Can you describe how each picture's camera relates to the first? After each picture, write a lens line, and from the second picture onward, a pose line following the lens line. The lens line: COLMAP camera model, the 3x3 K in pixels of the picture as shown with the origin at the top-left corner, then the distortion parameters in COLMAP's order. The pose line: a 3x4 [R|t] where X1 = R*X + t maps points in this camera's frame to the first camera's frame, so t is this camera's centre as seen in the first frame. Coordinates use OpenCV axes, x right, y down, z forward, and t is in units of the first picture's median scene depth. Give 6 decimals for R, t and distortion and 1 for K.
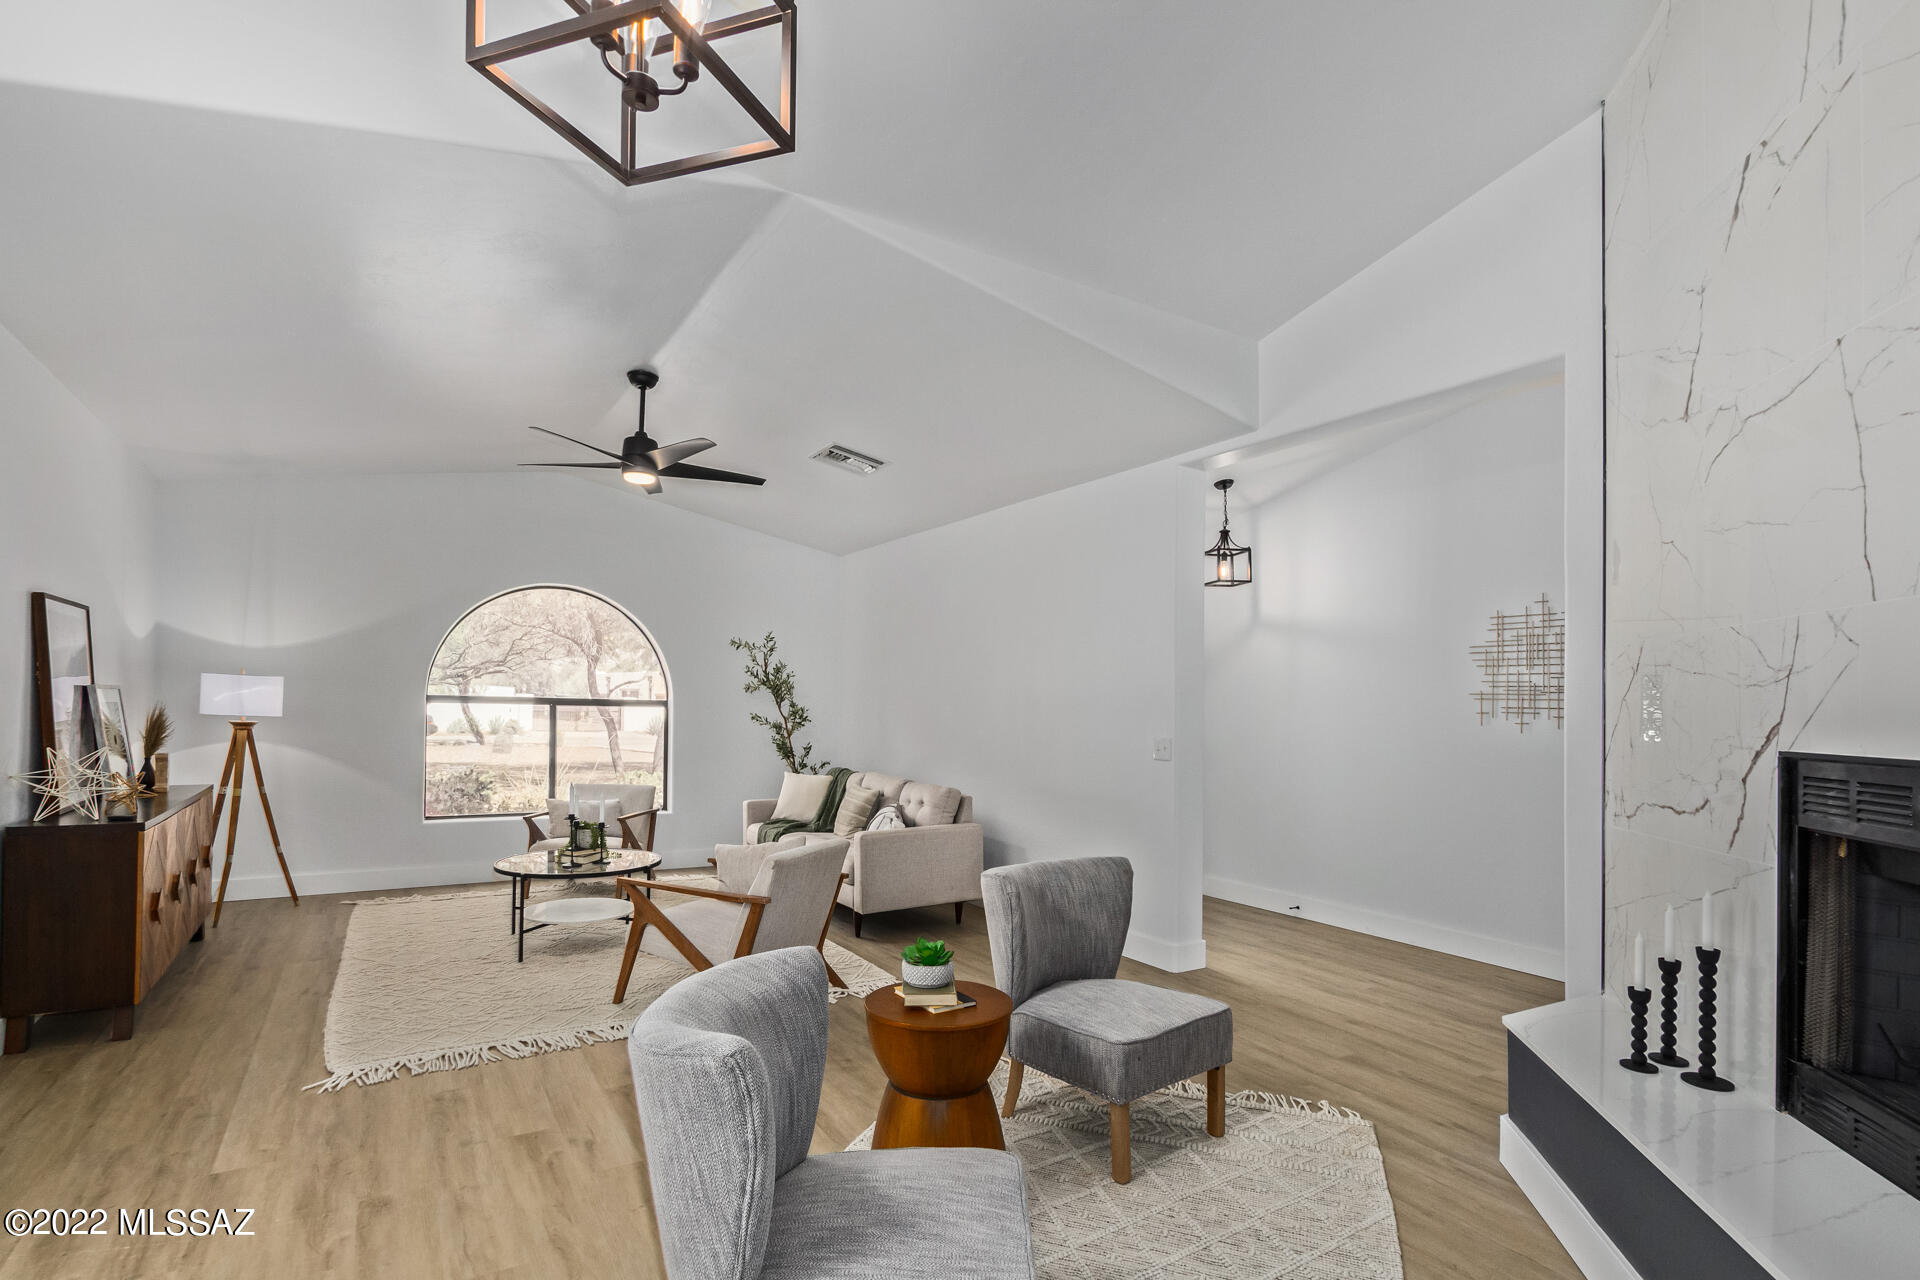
lens RADIAL K [[931.6, 0, 928.5], [0, 931.6, 694.3], [0, 0, 1]] dist [-0.001798, -0.000006]
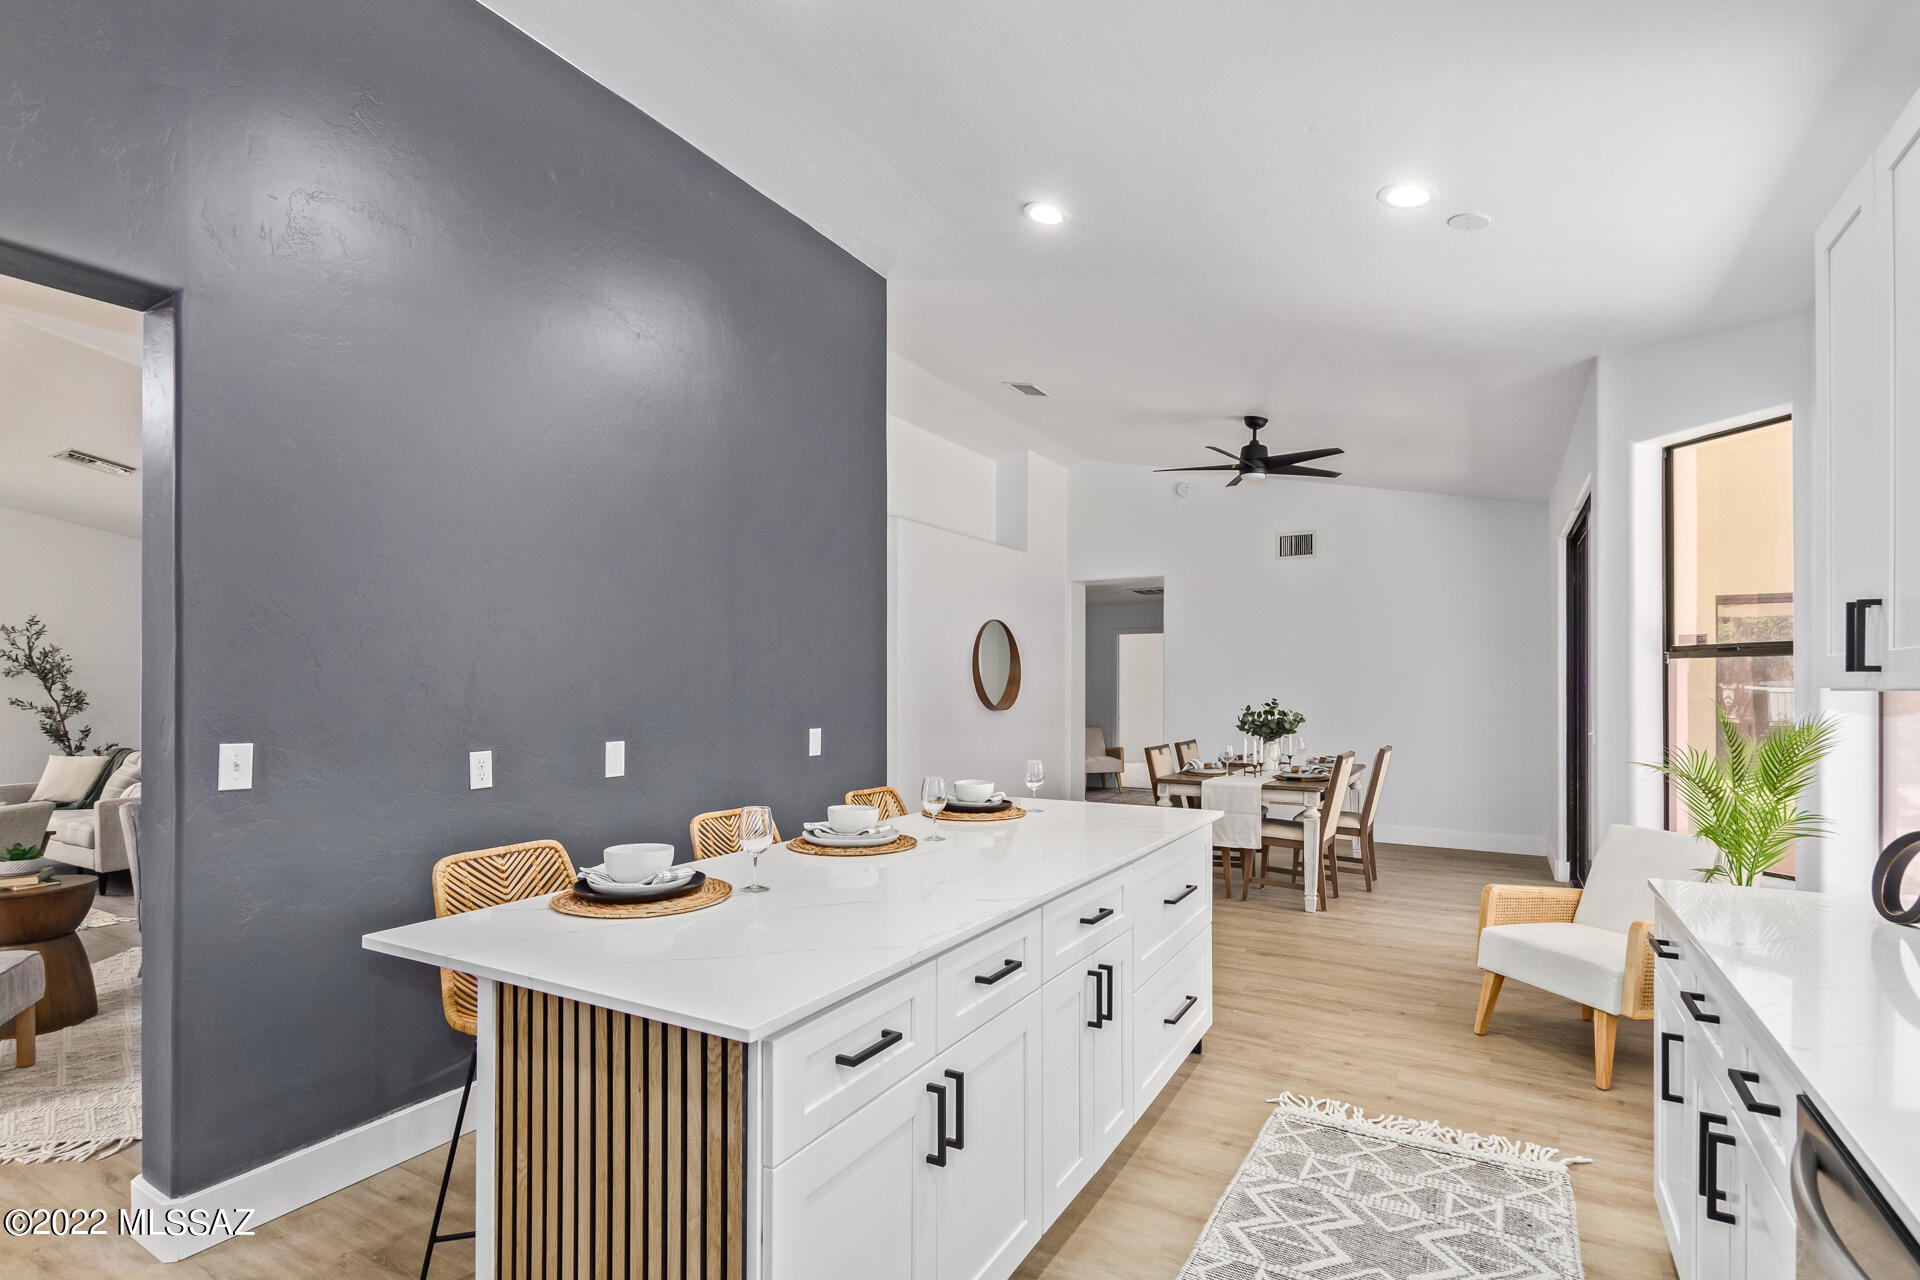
lens RADIAL K [[931.6, 0, 942.9], [0, 931.6, 675.2], [0, 0, 1]] dist [-0.001798, -0.000006]
pose [[0.870726, -0.012233, 0.491617, 0.182976], [0.010253, 0.999925, 0.006722, -0.000236], [-0.491662, -0.000813, 0.870786, -0.333186]]
